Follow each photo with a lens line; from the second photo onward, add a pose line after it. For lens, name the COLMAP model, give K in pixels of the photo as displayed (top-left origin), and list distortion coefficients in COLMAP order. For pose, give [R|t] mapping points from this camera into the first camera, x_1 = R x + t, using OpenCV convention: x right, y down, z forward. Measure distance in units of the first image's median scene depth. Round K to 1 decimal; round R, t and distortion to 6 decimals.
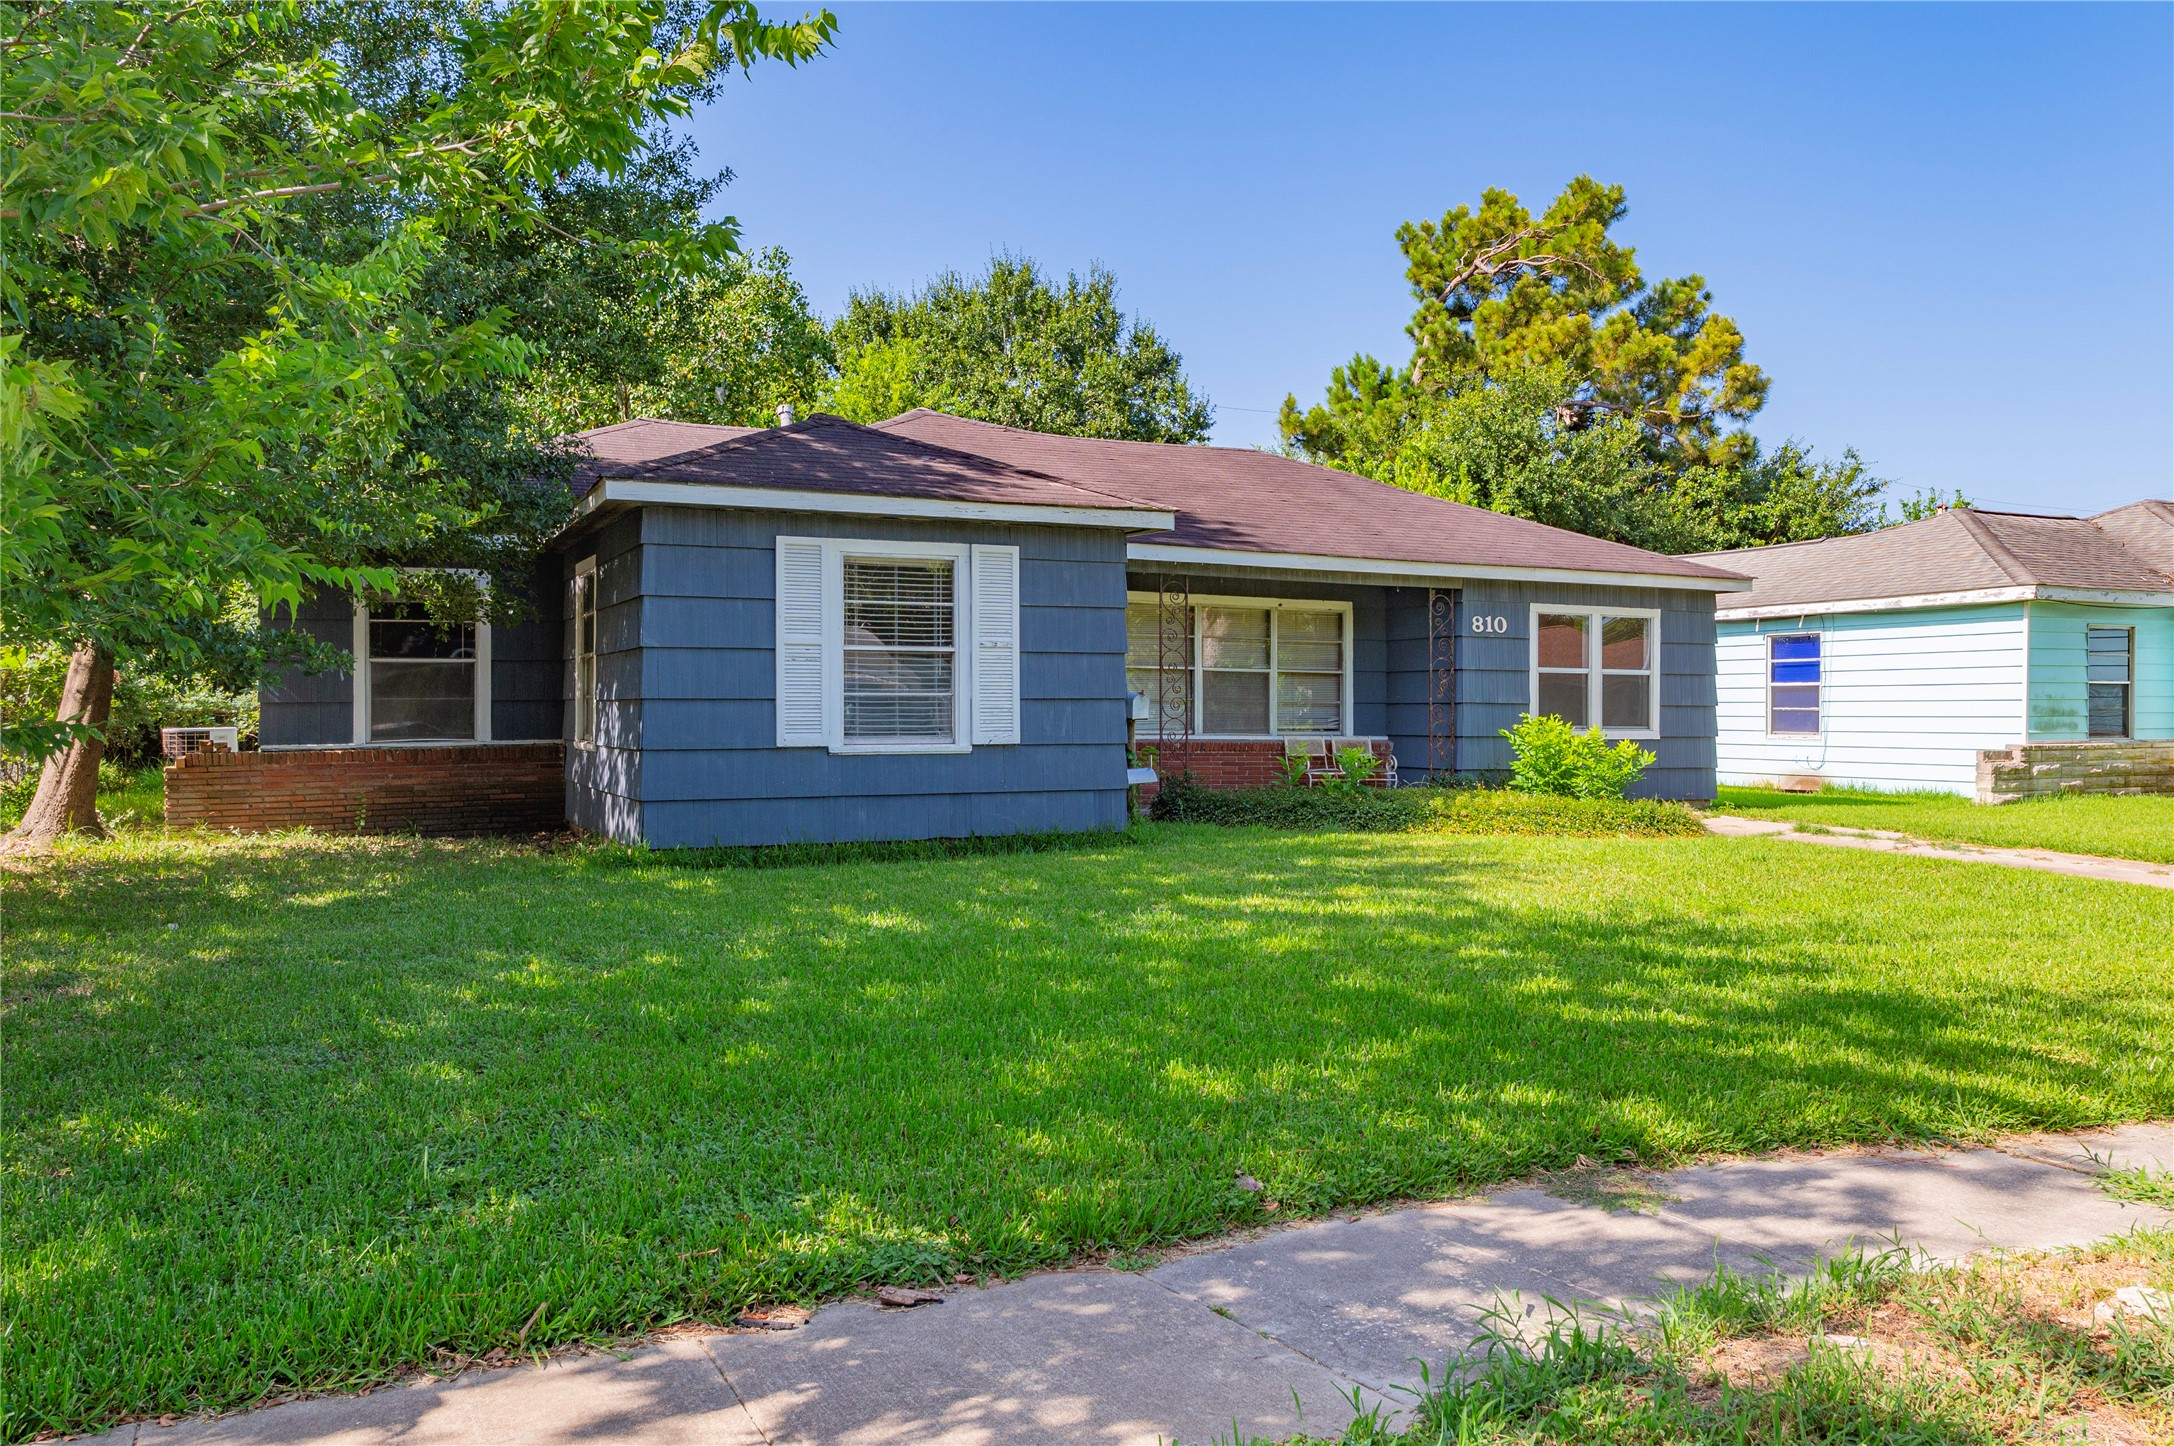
lens RADIAL K [[1580.3, 0, 1069.9], [0, 1580.3, 714.2], [0, 0, 1]] dist [0.005028, -0.000363]
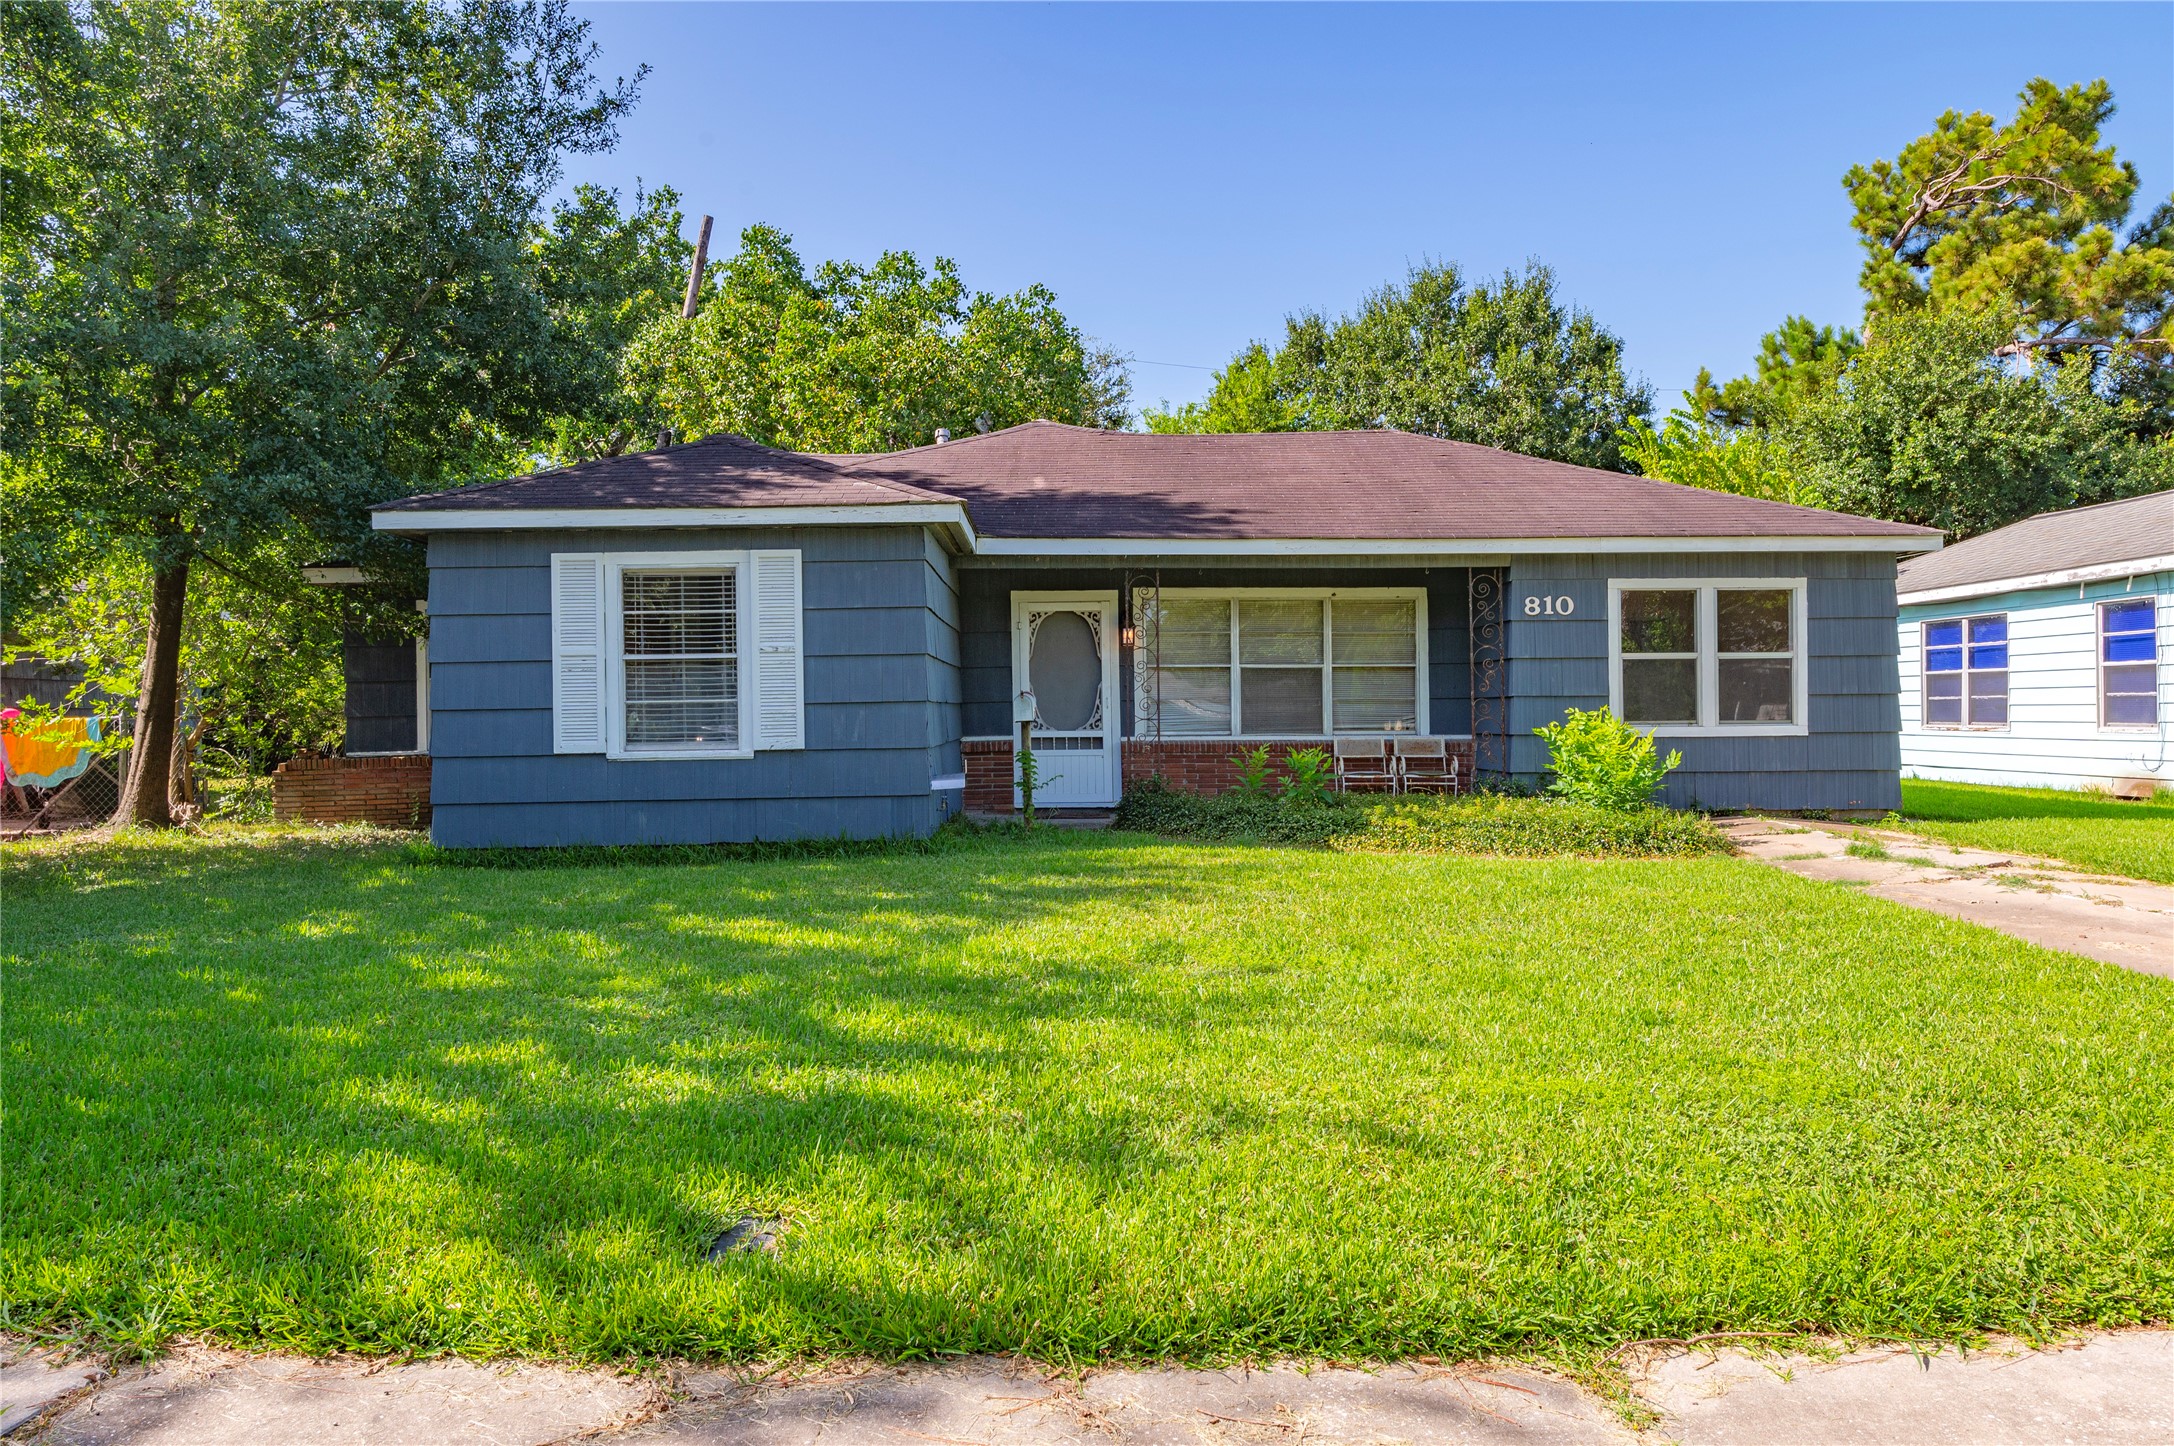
lens RADIAL K [[1429.1, 0, 1090.1], [0, 1429.1, 731.1], [0, 0, 1]] dist [-0.001584, -0.007814]
pose [[0.916423, -0.010128, -0.400082, 0.334982], [0.014726, 0.999856, 0.008420, 0.001757], [0.399940, -0.013608, 0.916440, 0.172340]]
